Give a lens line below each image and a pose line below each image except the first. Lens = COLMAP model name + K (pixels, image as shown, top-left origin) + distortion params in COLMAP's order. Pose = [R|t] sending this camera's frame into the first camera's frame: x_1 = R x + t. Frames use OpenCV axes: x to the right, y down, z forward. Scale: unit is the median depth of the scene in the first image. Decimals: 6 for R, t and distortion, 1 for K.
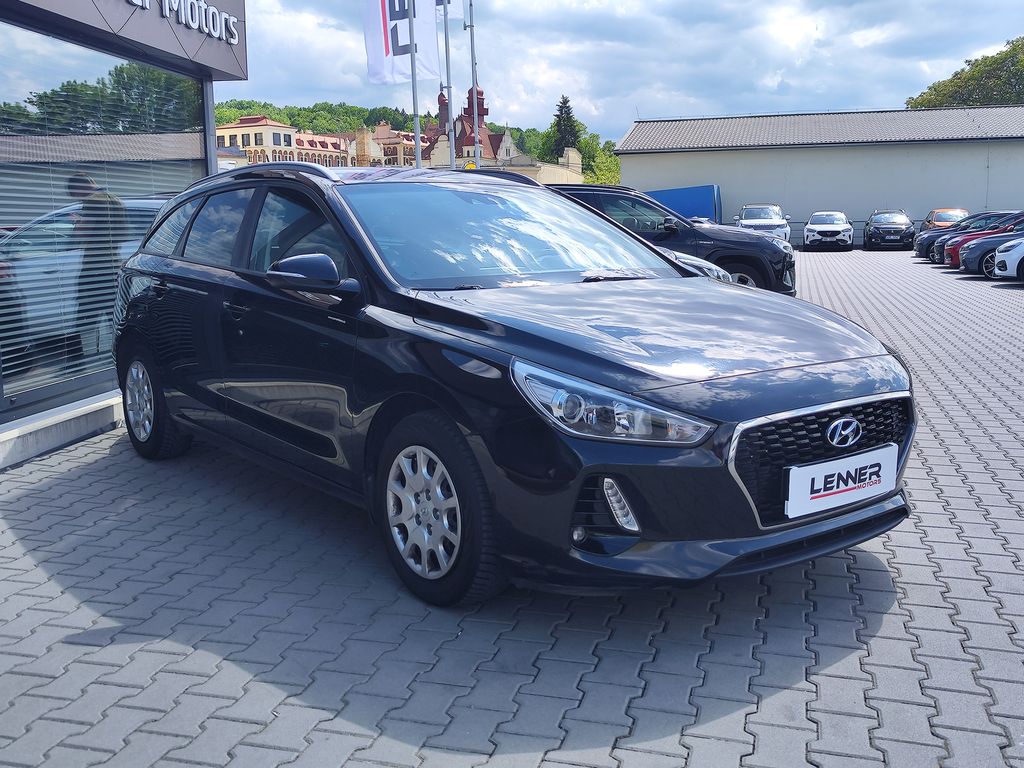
lens RADIAL K [[980.6, 0, 512.0], [0, 980.6, 384.0], [0, 0, 1]] dist [0.013122, -0.016707]
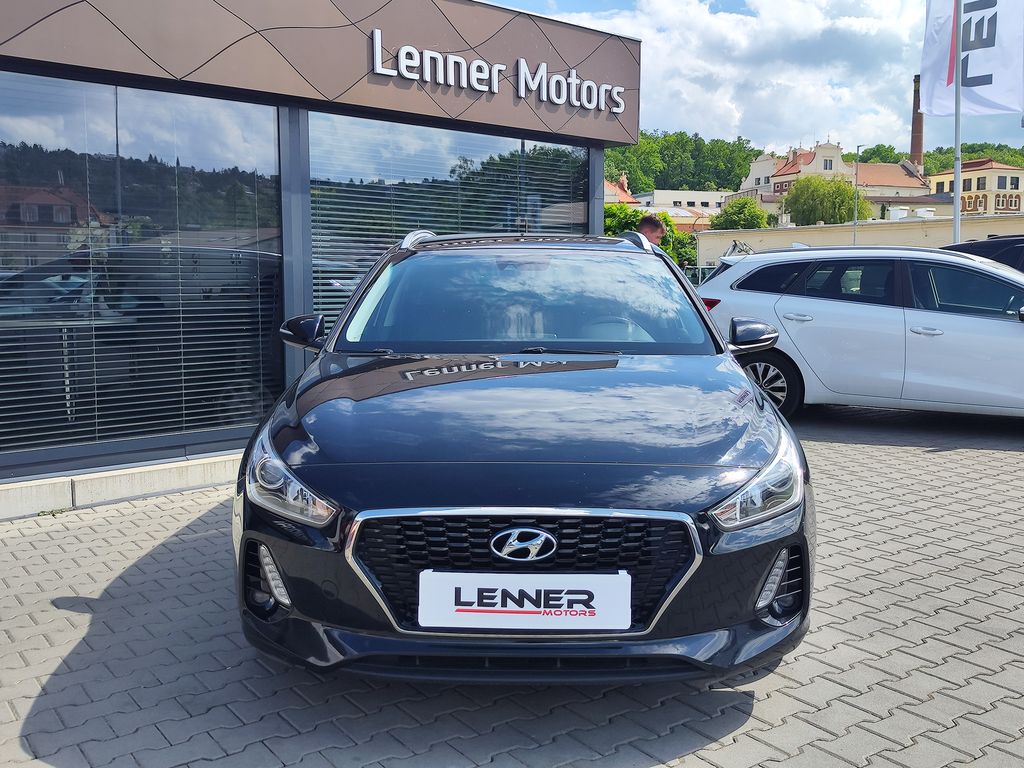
lens RADIAL K [[980.6, 0, 512.0], [0, 980.6, 384.0], [0, 0, 1]] dist [0.013122, -0.016707]
pose [[0.791528, 0.075384, -0.606466, 0.331169], [-0.104537, 0.994438, -0.012828, -0.030705], [0.602126, 0.073551, 0.795006, 0.119454]]
